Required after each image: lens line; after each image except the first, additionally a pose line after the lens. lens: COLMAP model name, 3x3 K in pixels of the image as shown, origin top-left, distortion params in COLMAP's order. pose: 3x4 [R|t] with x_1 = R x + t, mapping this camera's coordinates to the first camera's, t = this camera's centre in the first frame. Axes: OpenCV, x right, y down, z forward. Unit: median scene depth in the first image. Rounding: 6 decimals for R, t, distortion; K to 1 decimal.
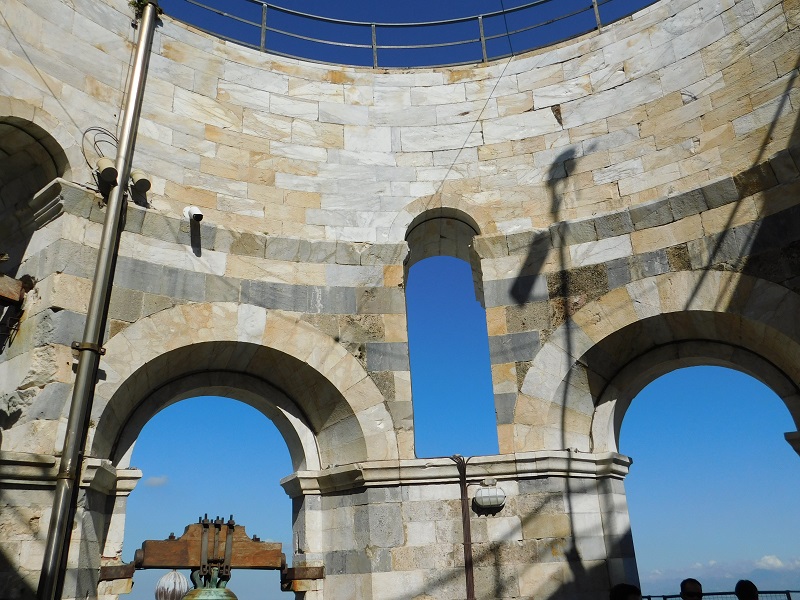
lens RADIAL K [[709.4, 0, 400.0], [0, 709.4, 298.0], [0, 0, 1]] dist [-0.001562, 0.003858]
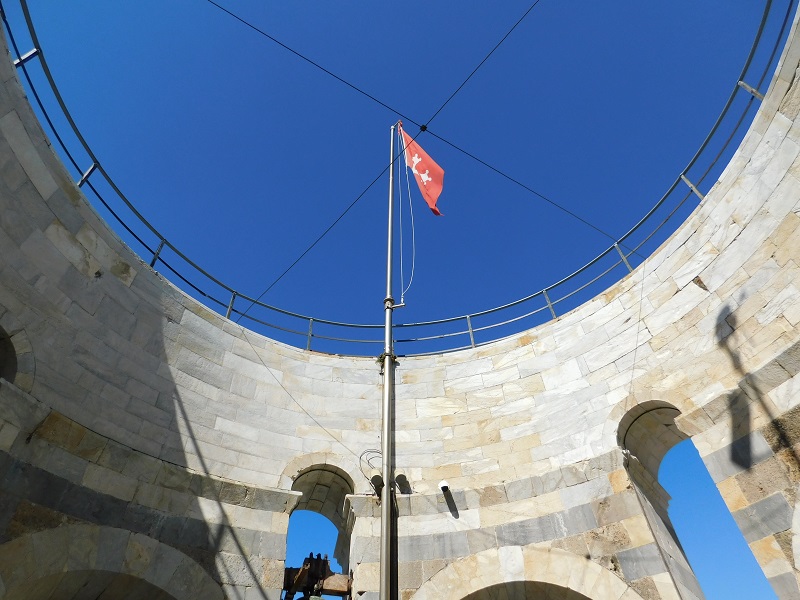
lens RADIAL K [[530.1, 0, 394.4], [0, 530.1, 299.5], [0, 0, 1]] dist [-0.058118, 0.046157]
pose [[0.759546, -0.476474, -0.442789, 0.224391], [0.259734, 0.846284, -0.465125, 0.017799], [0.596346, 0.238277, 0.766548, 0.103096]]
